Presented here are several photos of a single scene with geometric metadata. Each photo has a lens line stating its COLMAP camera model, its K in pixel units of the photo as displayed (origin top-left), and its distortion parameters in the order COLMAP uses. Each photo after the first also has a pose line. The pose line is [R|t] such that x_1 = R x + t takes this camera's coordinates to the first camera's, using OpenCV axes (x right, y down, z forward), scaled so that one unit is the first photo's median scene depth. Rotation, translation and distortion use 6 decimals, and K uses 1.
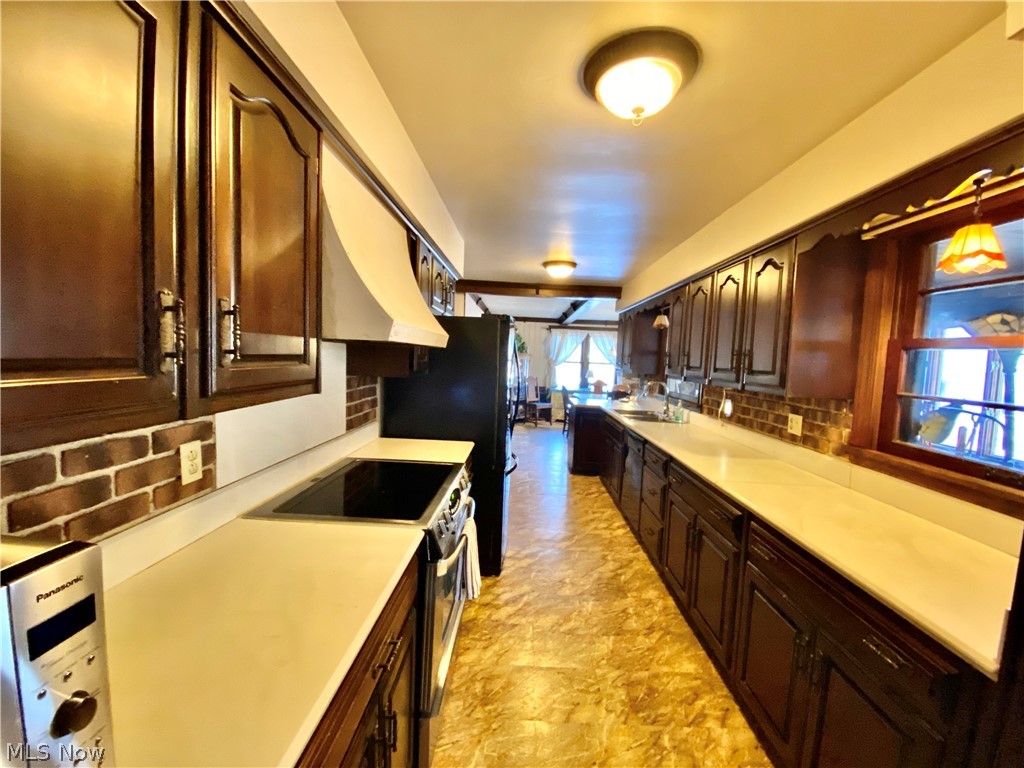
lens RADIAL K [[416.7, 0, 512.0], [0, 416.7, 384.0], [0, 0, 1]] dist [0.022755, -0.023401]
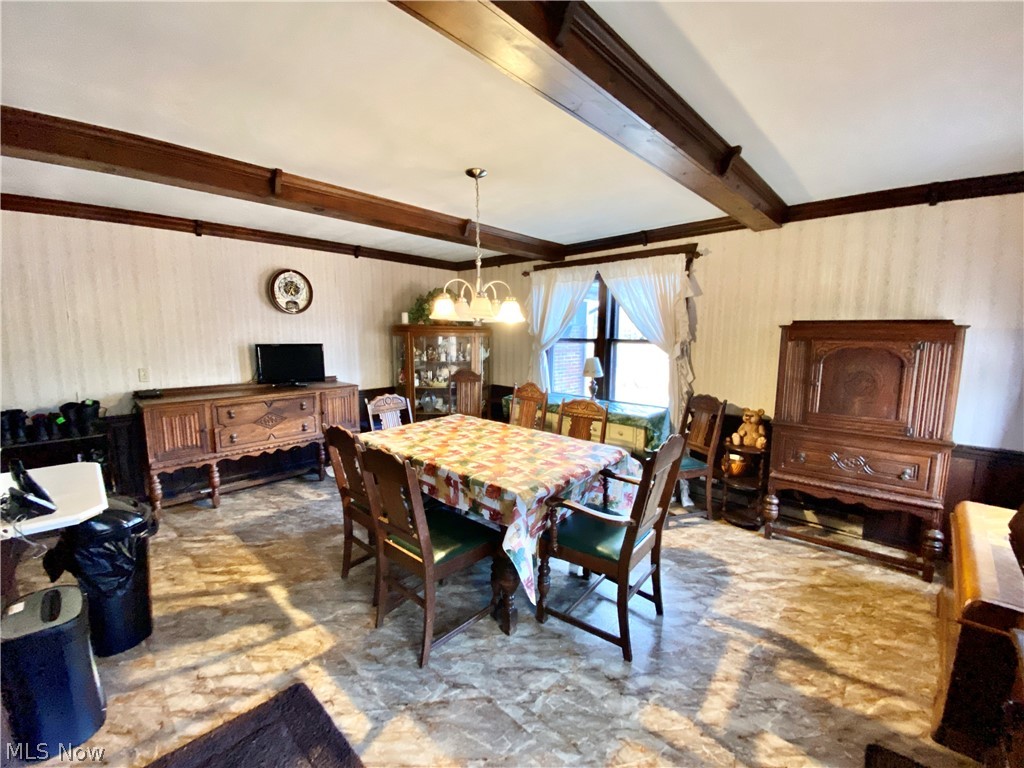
lens RADIAL K [[416.7, 0, 512.0], [0, 416.7, 384.0], [0, 0, 1]] dist [0.022755, -0.023401]
pose [[0.740461, 0.047131, -0.670445, 1.019136], [-0.020190, 0.998648, 0.047905, -0.064294], [0.671796, -0.021935, 0.740411, 1.567822]]
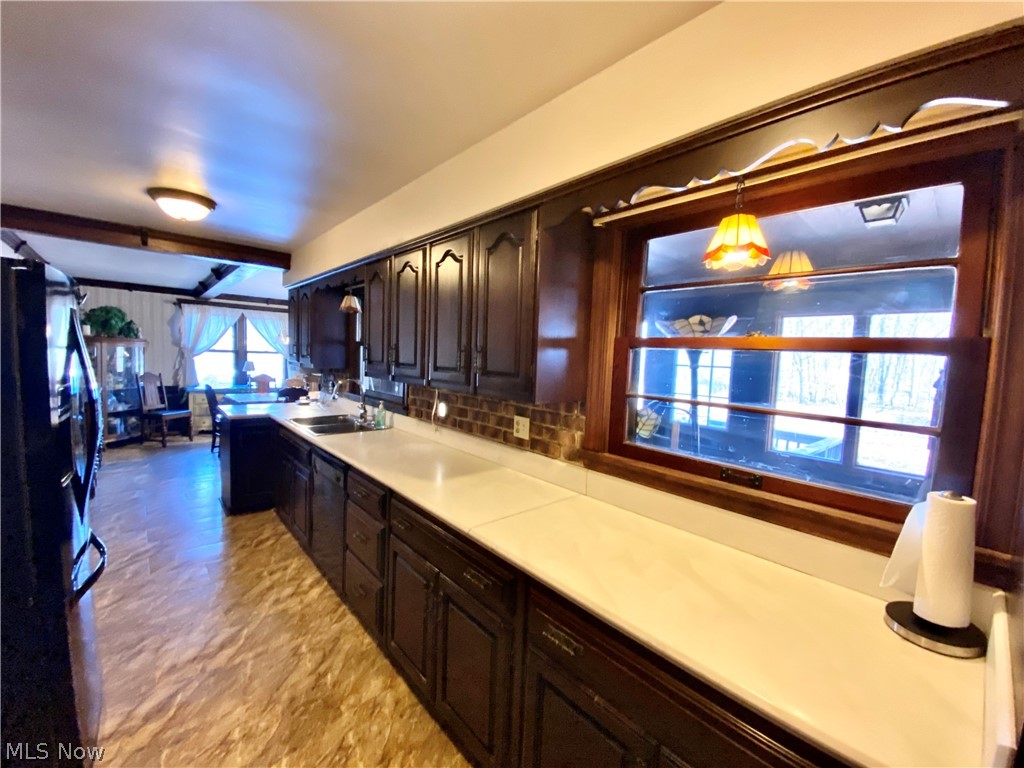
lens RADIAL K [[416.7, 0, 512.0], [0, 416.7, 384.0], [0, 0, 1]] dist [0.022755, -0.023401]
pose [[0.733042, -0.059070, 0.677614, 0.040190], [0.035537, 0.998187, 0.048572, -0.028735], [-0.679255, -0.011525, 0.733812, 0.246483]]
